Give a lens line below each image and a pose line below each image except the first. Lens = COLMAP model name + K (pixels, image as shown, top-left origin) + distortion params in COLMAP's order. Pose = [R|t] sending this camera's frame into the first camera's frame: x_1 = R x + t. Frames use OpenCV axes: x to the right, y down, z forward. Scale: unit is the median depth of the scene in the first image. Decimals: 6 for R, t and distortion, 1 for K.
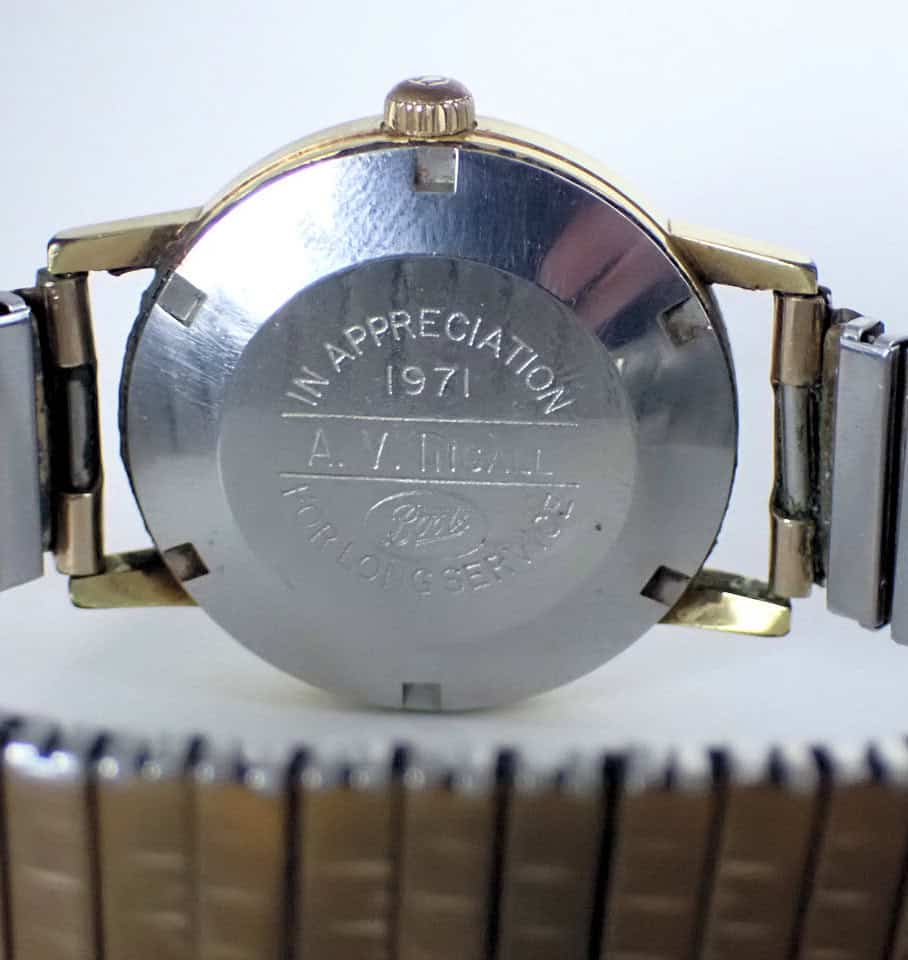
lens RADIAL K [[1976.7, 0, 454.0], [0, 1976.7, 480.0], [0, 0, 1]] dist [0.024104, 0.151075]
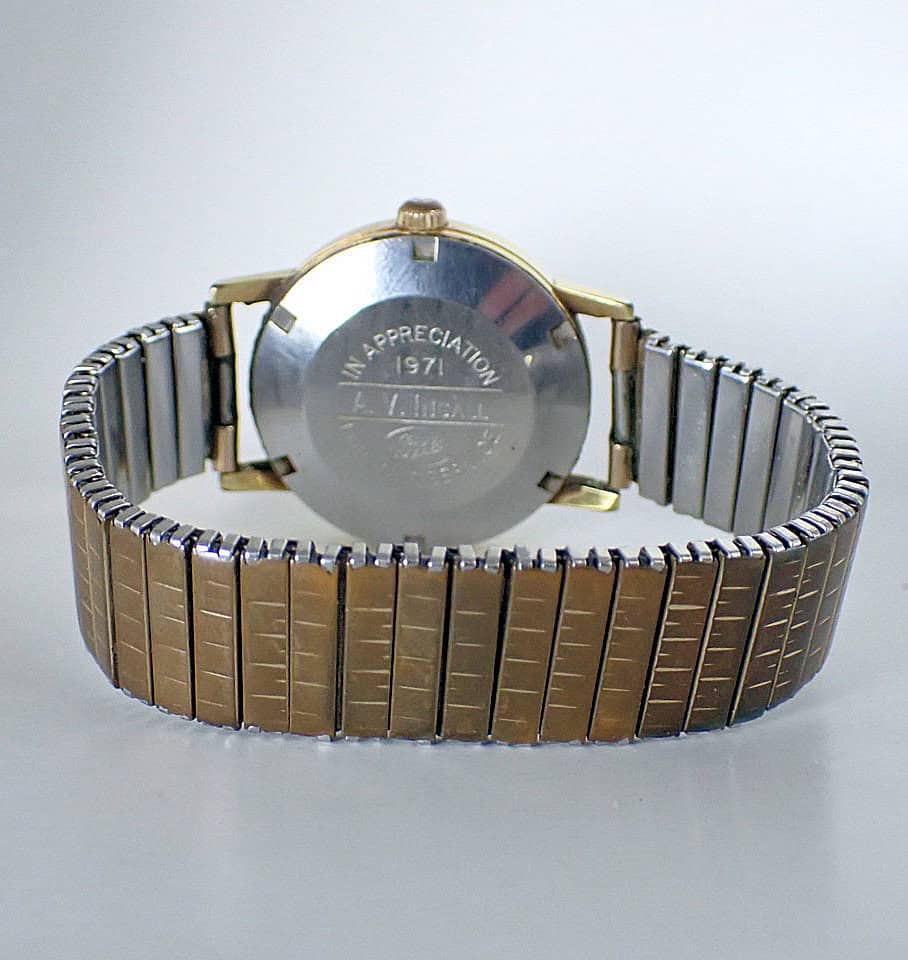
lens RADIAL K [[1340.1, 0, 454.0], [0, 1340.1, 480.0], [0, 0, 1]] dist [-0.013376, -0.019444]
pose [[0.999907, 0.013654, 0.000202, 0.019398], [-0.013656, 0.999843, 0.011254, 0.040203], [-0.000049, -0.011256, 0.999937, -0.227700]]
